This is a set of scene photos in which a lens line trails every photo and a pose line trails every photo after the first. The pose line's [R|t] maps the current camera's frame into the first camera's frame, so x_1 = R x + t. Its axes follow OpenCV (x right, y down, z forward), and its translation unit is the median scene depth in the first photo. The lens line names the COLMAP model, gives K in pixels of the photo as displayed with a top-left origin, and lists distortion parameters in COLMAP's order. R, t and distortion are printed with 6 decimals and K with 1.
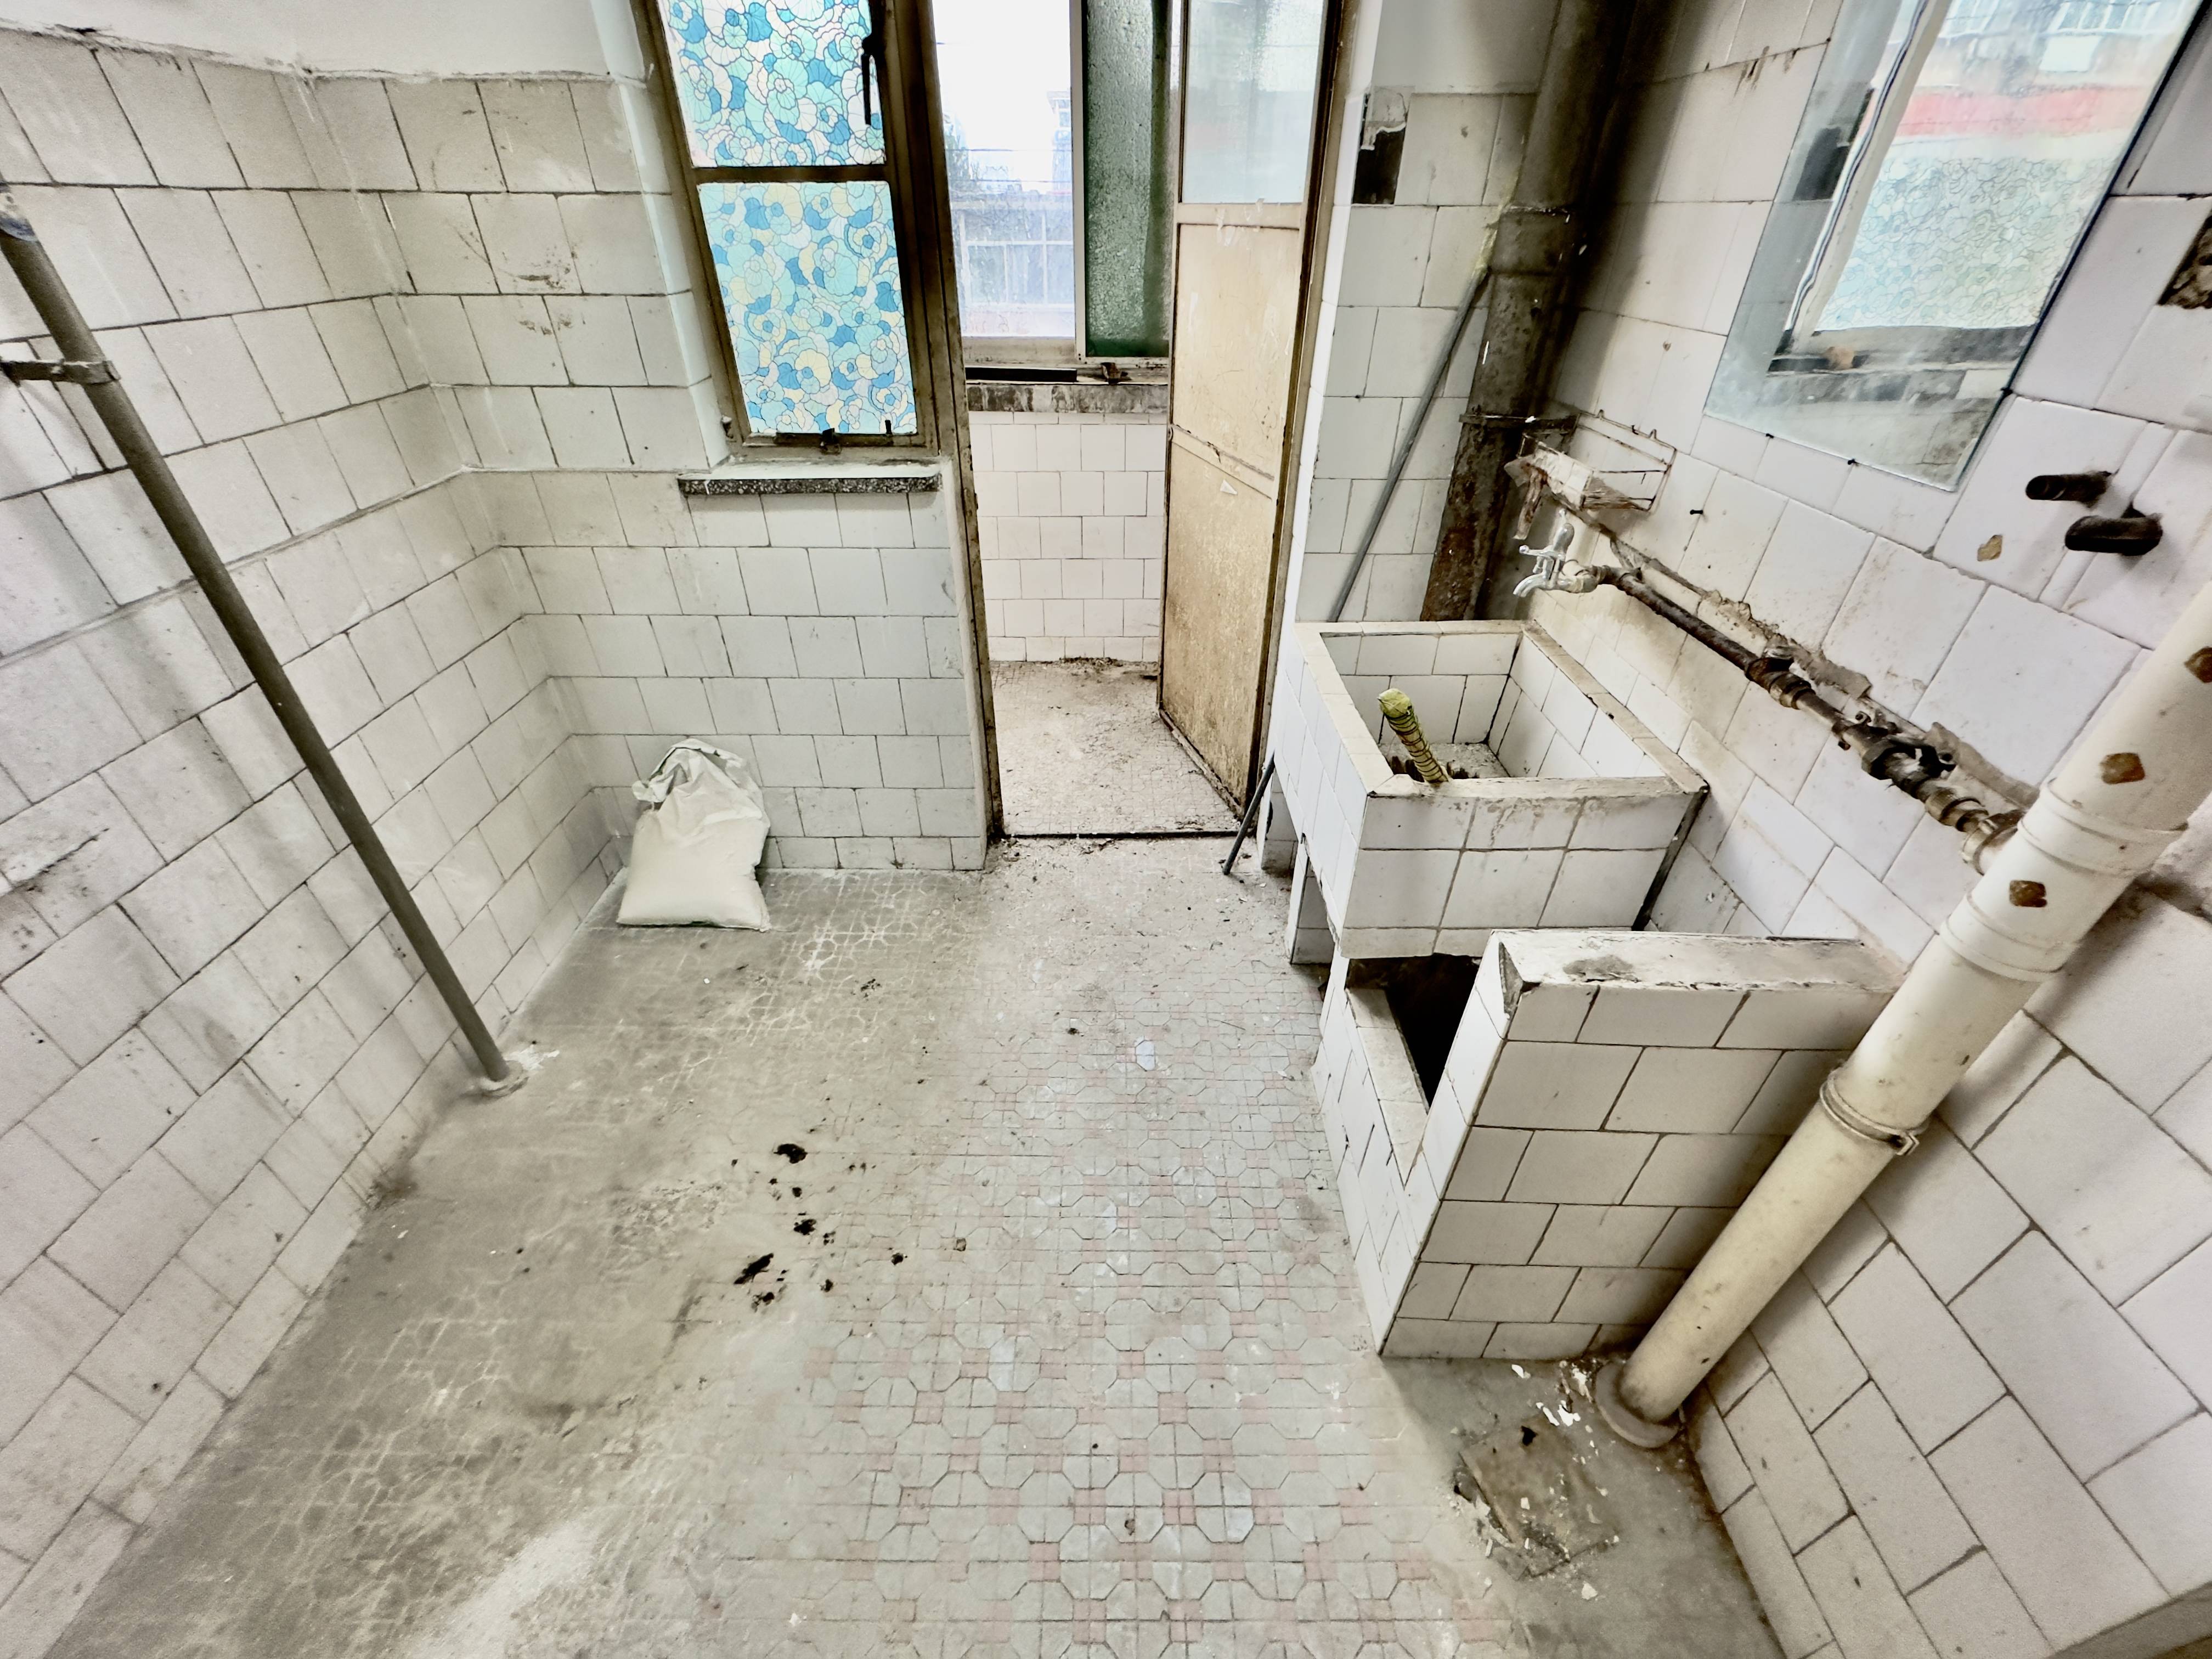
lens RADIAL K [[881.6, 0, 1105.2], [0, 881.6, 827.7], [0, 0, 1]] dist [-0.002606, 0.000562]
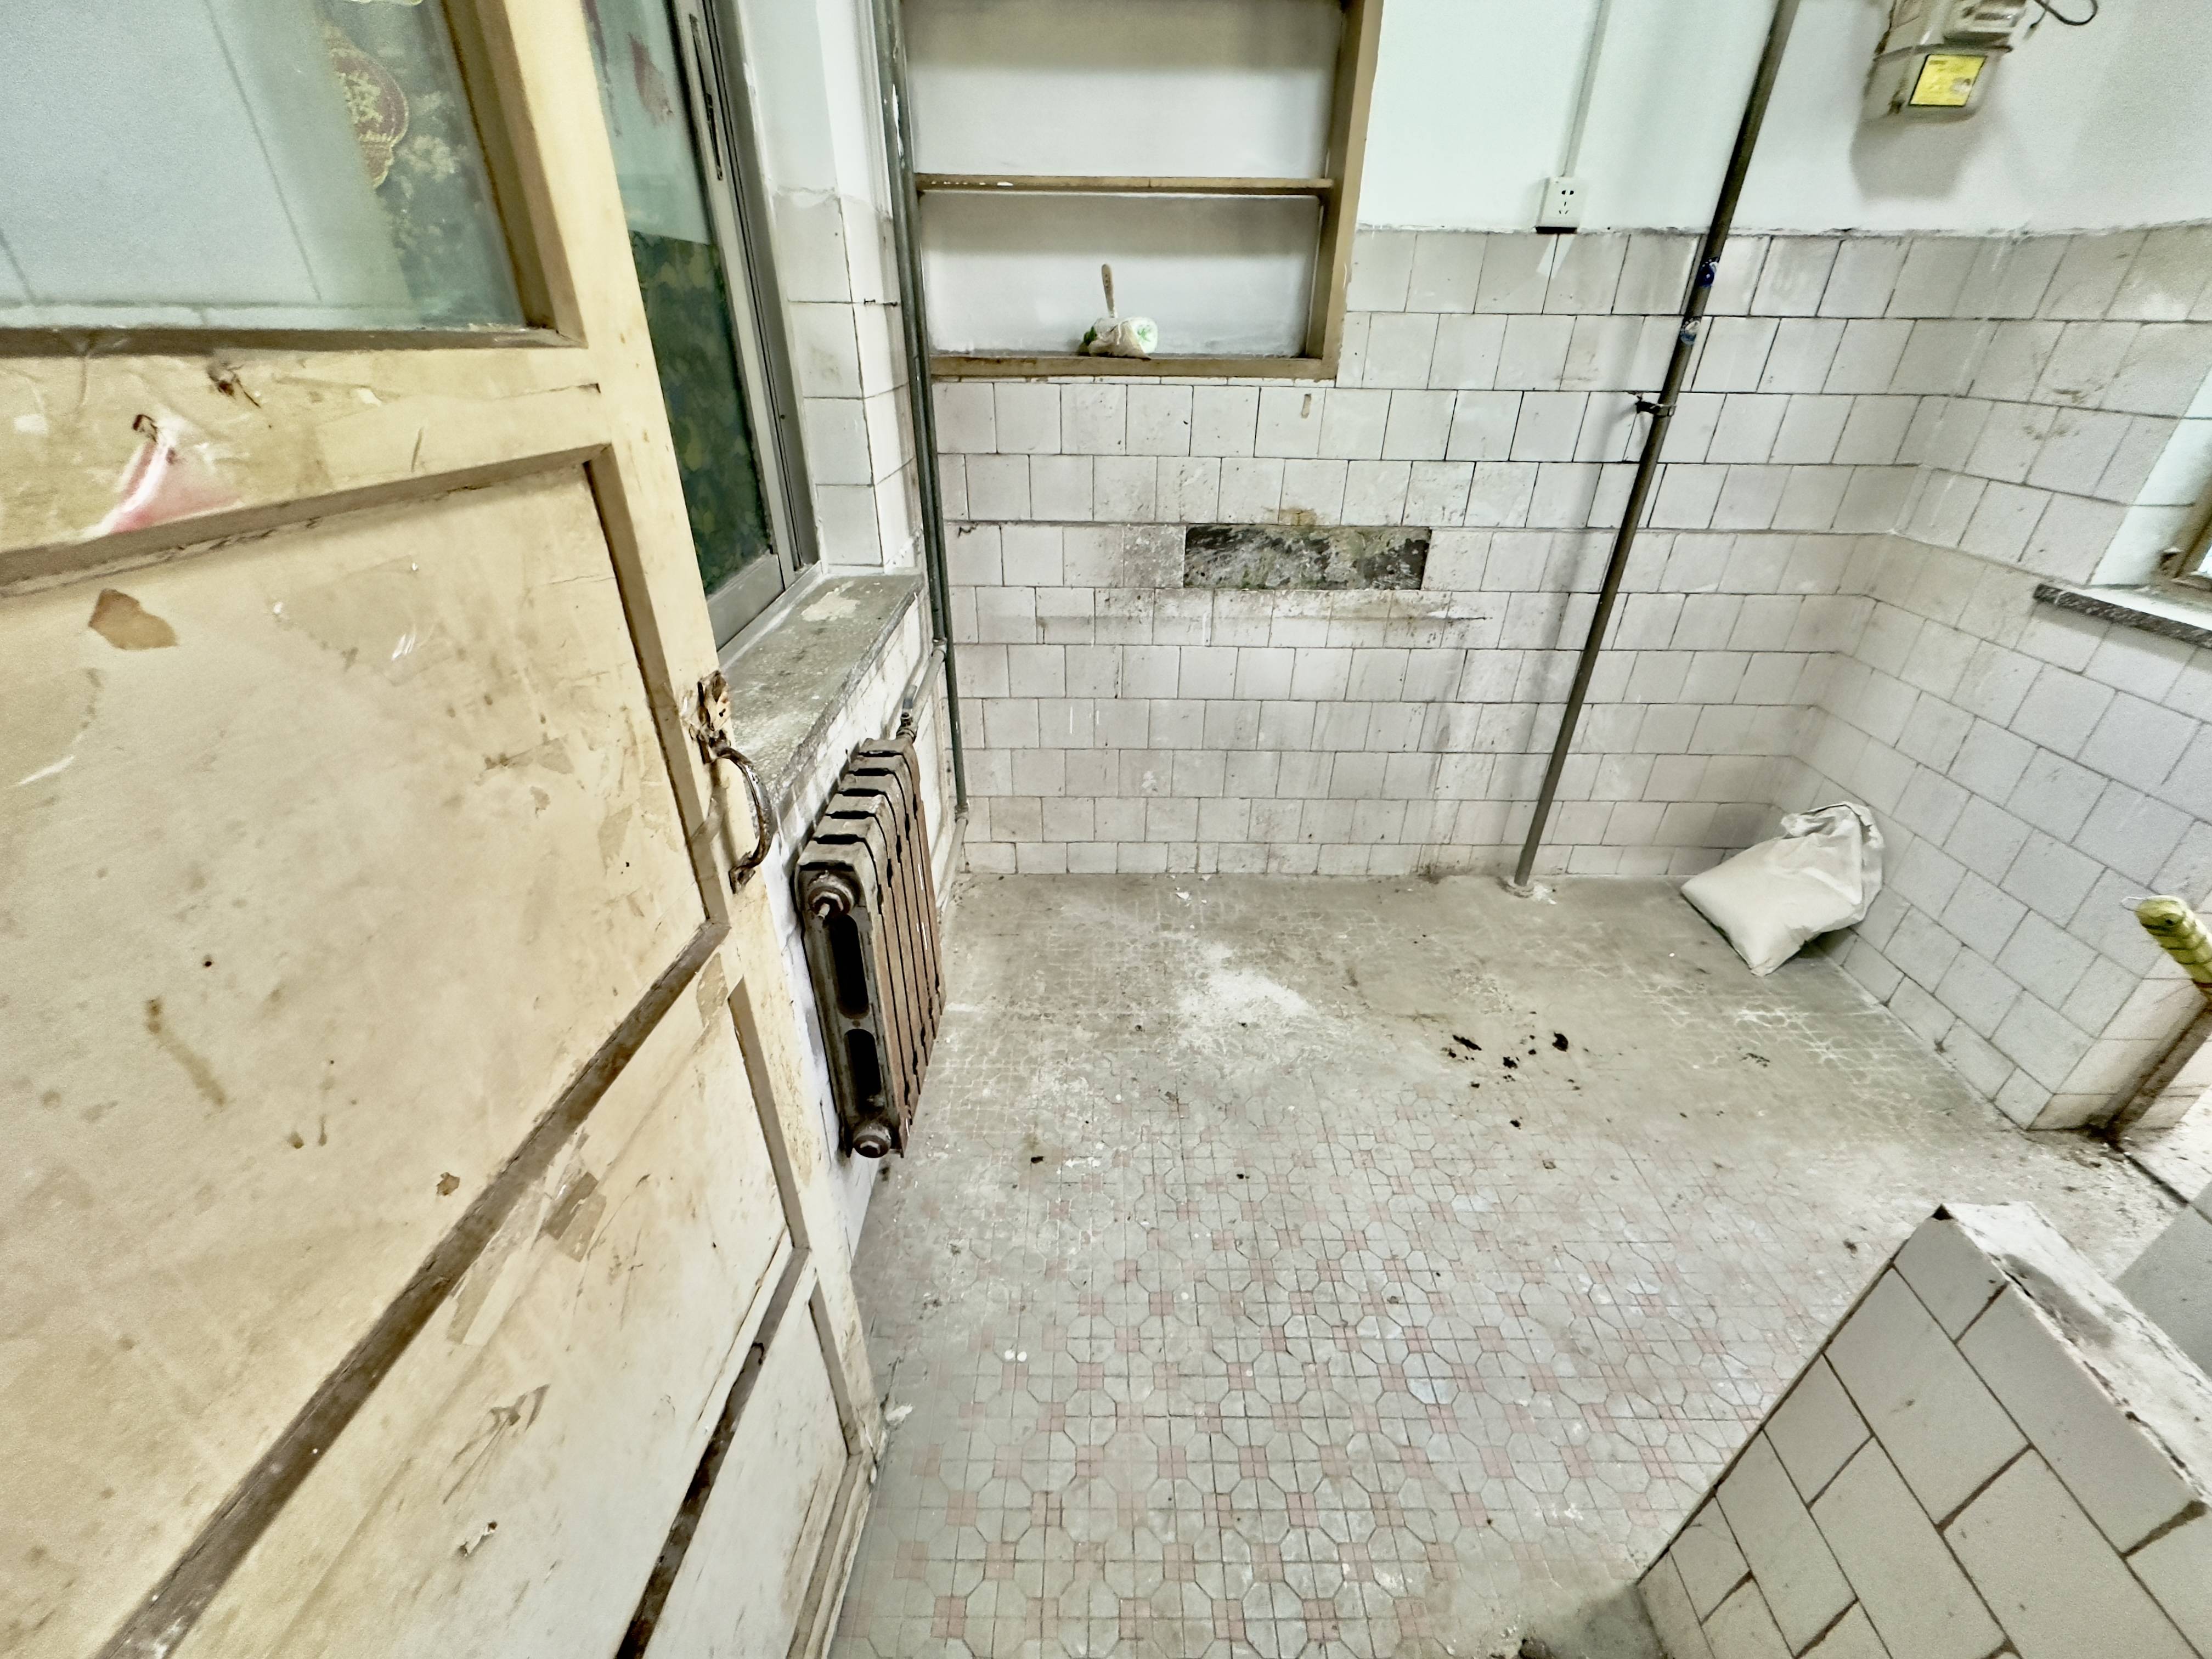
lens RADIAL K [[881.6, 0, 1105.2], [0, 881.6, 830.5], [0, 0, 1]] dist [-0.002606, 0.000562]
pose [[0.002940, 0.502804, -0.864395, 0.577499], [-0.583386, 0.702922, 0.406893, 0.026771], [0.812190, 0.503080, 0.295396, -0.045214]]
